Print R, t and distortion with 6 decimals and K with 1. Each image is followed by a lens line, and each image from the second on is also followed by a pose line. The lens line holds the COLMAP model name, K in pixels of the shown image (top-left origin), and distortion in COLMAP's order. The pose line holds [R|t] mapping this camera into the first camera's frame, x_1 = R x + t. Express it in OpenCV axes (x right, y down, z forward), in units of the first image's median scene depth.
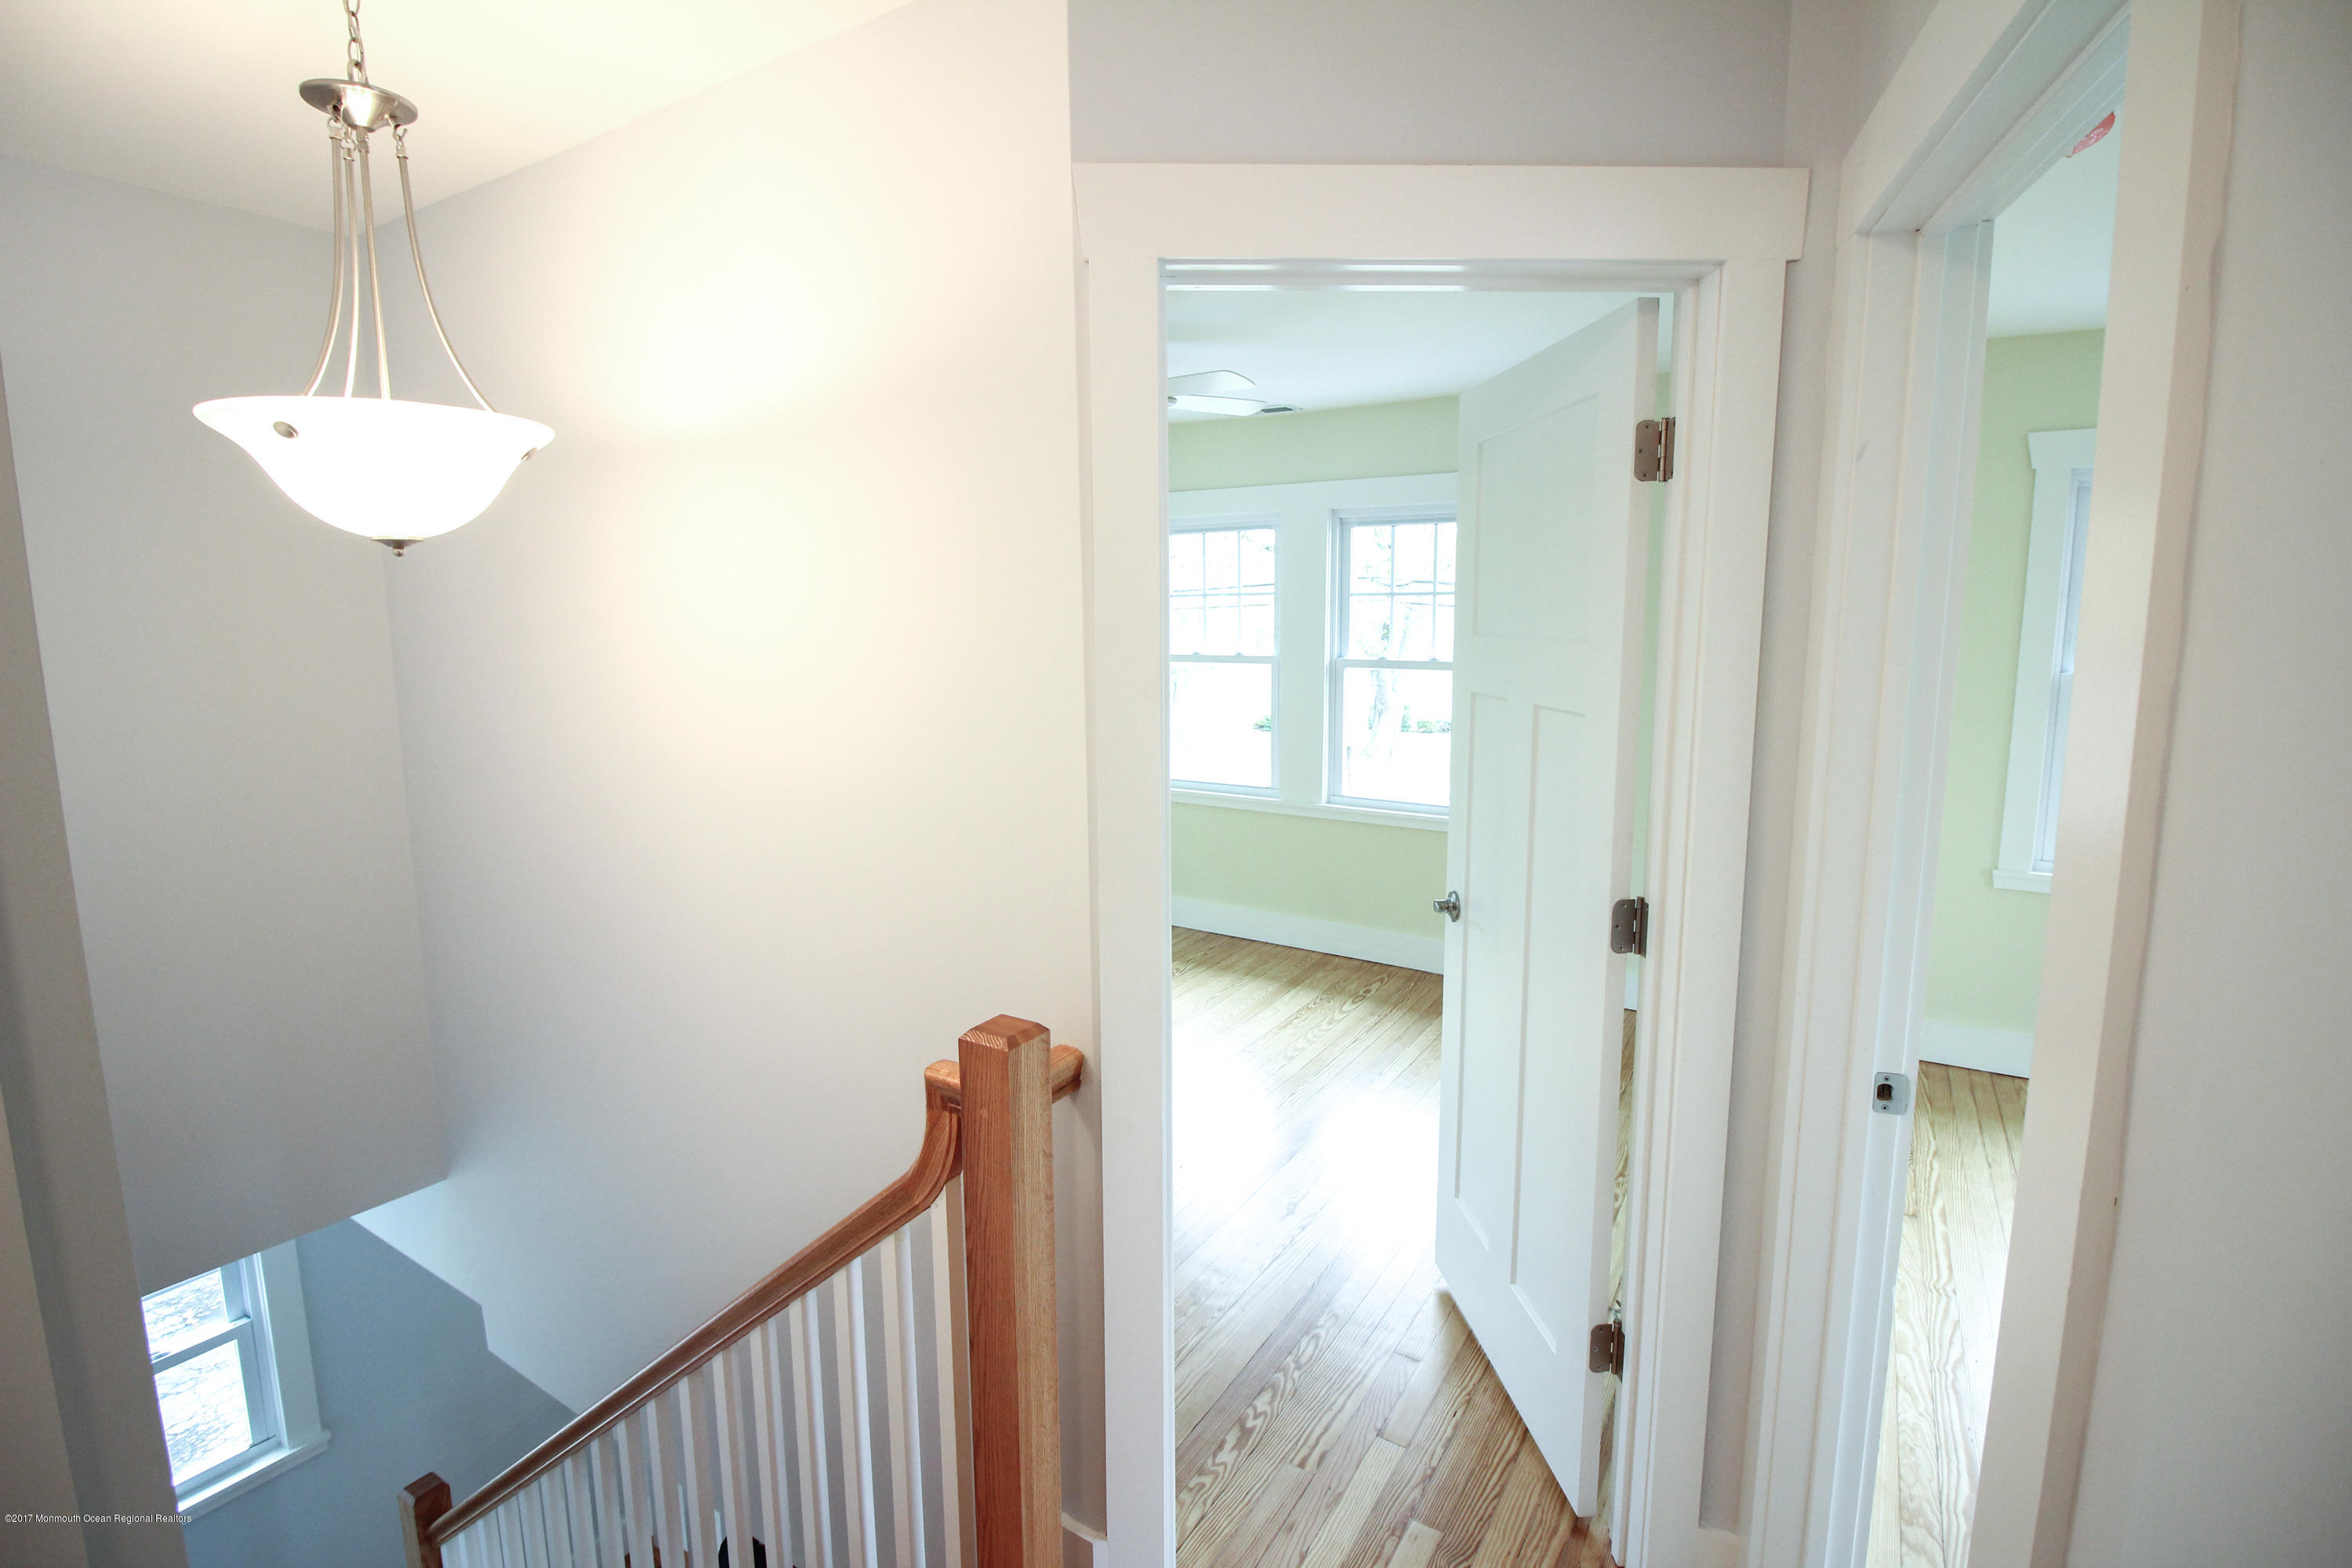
lens RADIAL K [[1091.7, 0, 1175.0], [0, 1091.7, 783.3], [0, 0, 1]] dist [-0.002724, -0.008066]
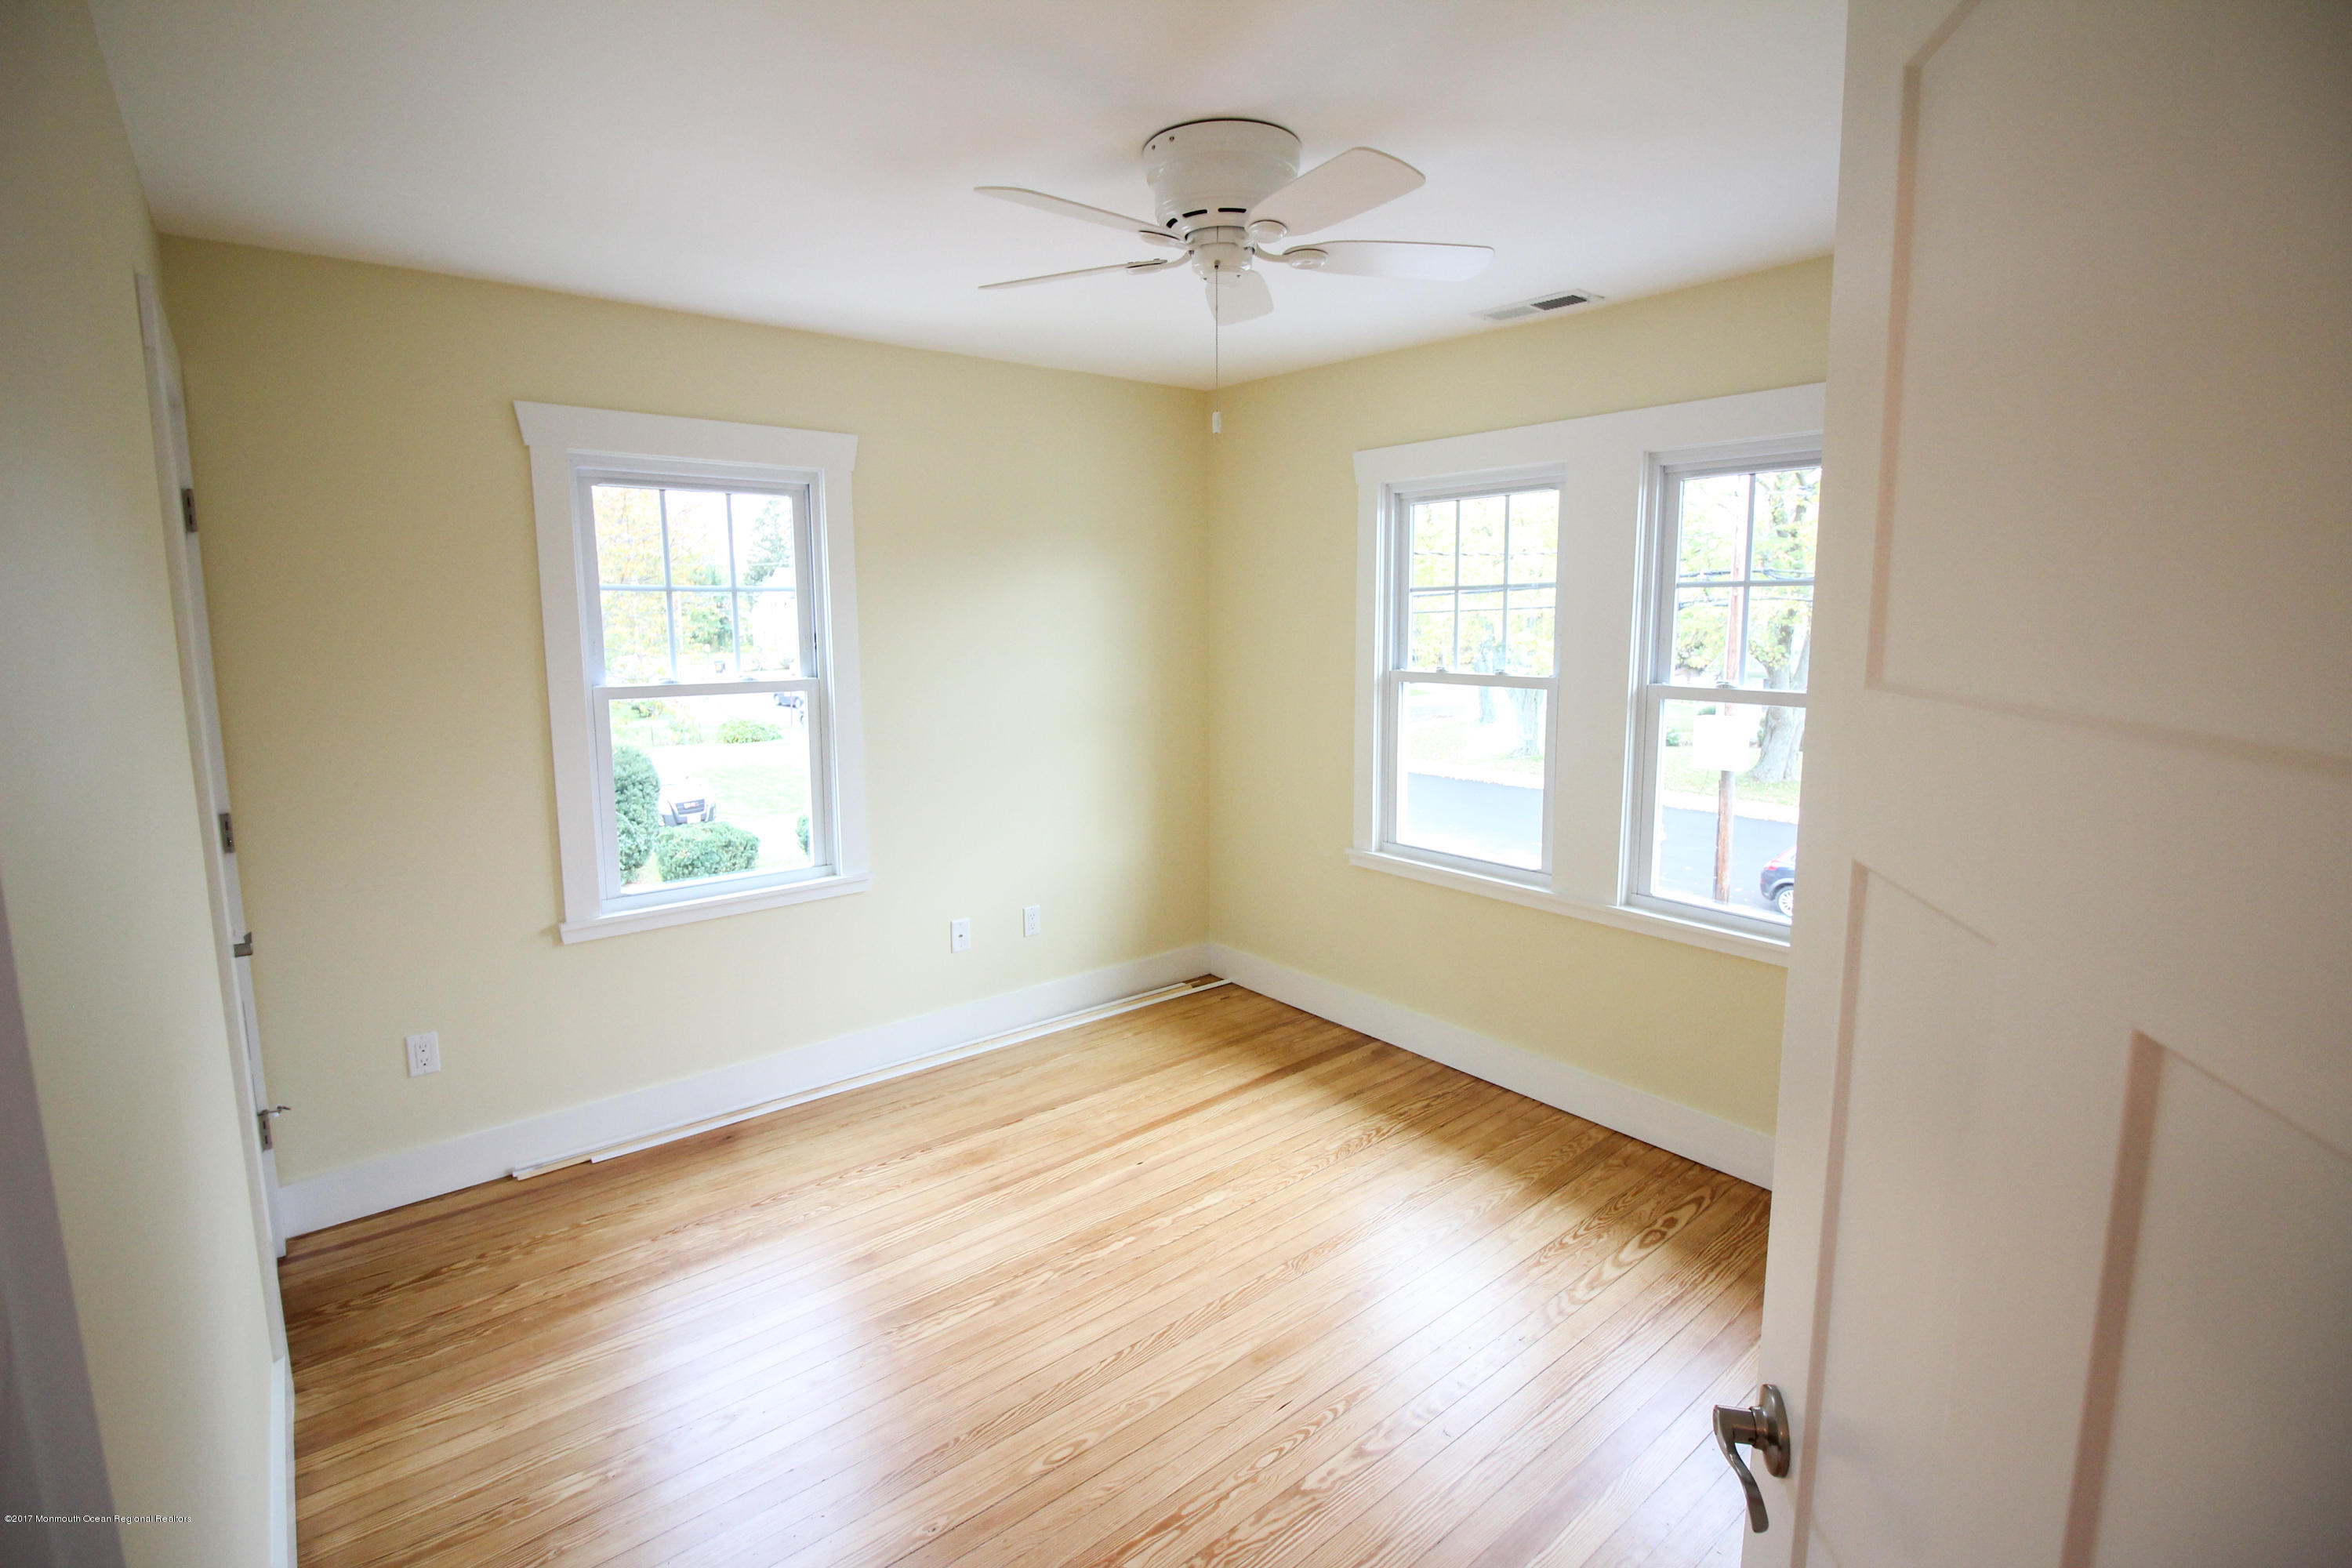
lens RADIAL K [[1091.7, 0, 1179.4], [0, 1091.7, 768.8], [0, 0, 1]] dist [-0.002724, -0.008066]
pose [[0.949755, 0.044238, -0.309851, 0.087157], [-0.048277, 0.998820, -0.005377, -0.048073], [0.309248, 0.020065, 0.950770, 0.304062]]
